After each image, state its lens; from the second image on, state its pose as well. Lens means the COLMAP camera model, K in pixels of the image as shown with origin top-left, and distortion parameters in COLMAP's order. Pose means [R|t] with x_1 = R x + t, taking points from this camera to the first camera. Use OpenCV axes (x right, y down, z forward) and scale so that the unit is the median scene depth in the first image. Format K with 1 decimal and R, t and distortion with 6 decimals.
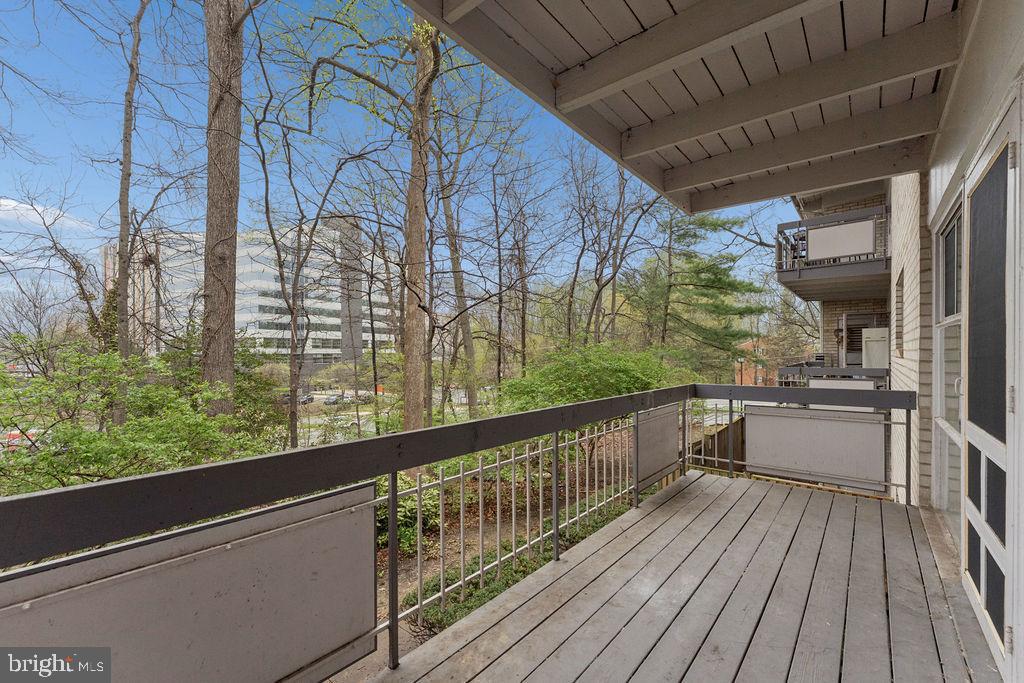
lens RADIAL K [[424.5, 0, 507.1], [0, 424.5, 353.8], [0, 0, 1]] dist [-0.001696, -0.000295]
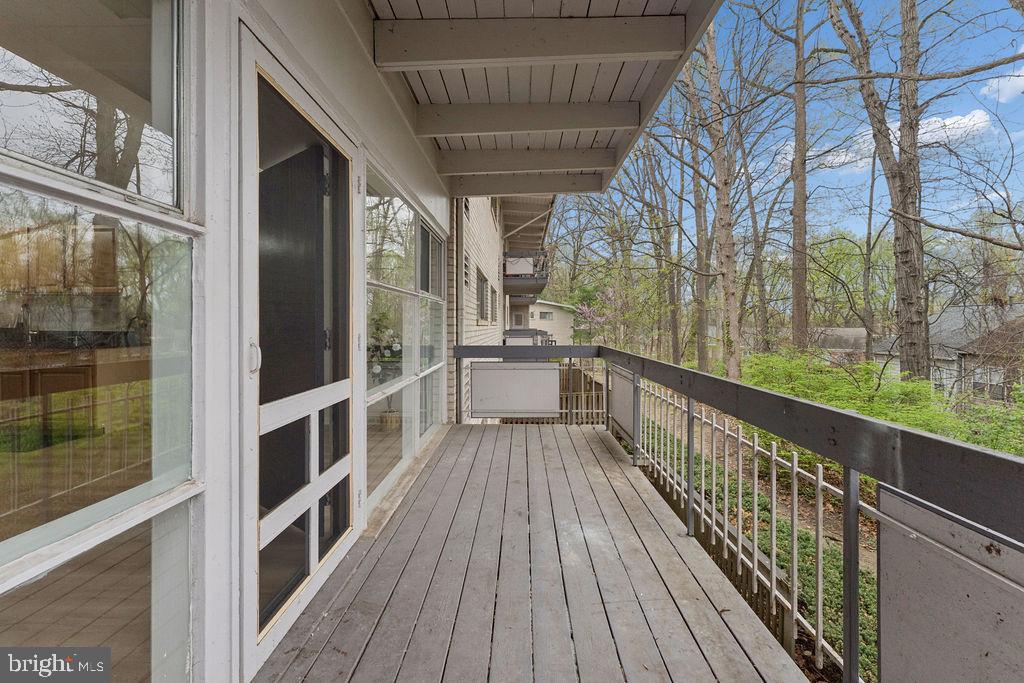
lens RADIAL K [[423.9, 0, 509.6], [0, 423.9, 322.3], [0, 0, 1]] dist [0.001140, -0.000103]
pose [[-0.777172, 0.000001, -0.629289, 0.251711], [0.003142, 0.999988, -0.003880, 0.006233], [0.629281, -0.004993, -0.777162, 0.369612]]
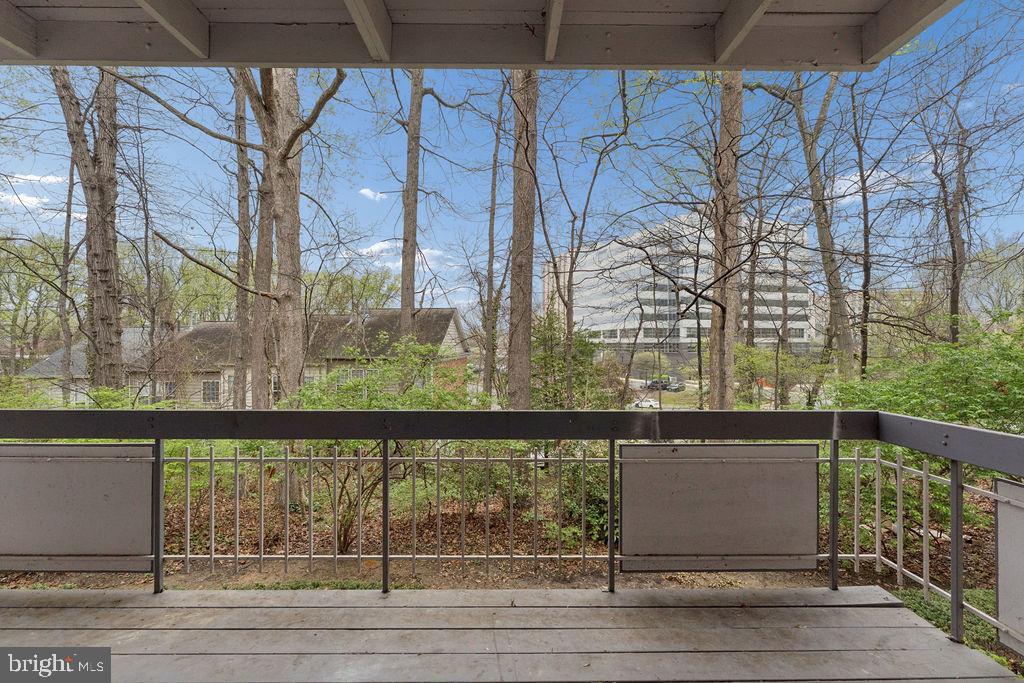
lens RADIAL K [[423.4, 0, 512.0], [0, 423.4, 341.5], [0, 0, 1]] dist [-0.001986, -0.000125]
pose [[0.658937, 0.000629, -0.752198, 0.230451], [-0.002714, 0.999995, -0.001541, -0.002936], [0.752193, 0.003057, 0.658936, 0.160160]]
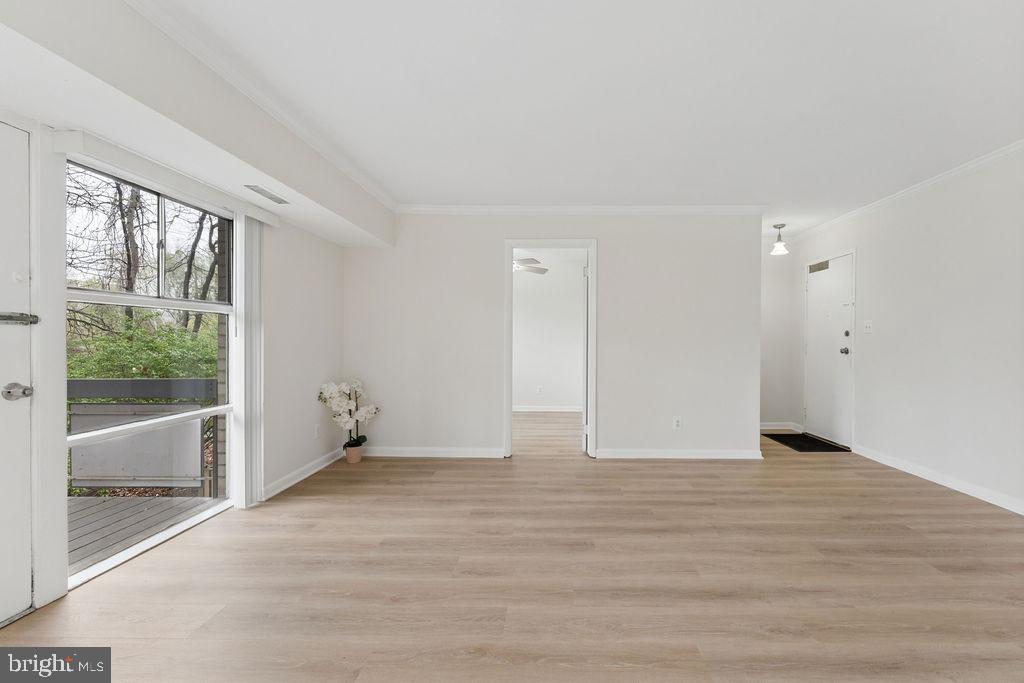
lens RADIAL K [[447.5, 0, 547.6], [0, 447.5, 346.9], [0, 0, 1]] dist [-0.000528, -0.000088]
pose [[0.769066, 0.001065, 0.639168, 0.293153], [-0.008162, 0.999933, 0.008154, 0.000855], [-0.639117, -0.011488, 0.769024, -0.084274]]
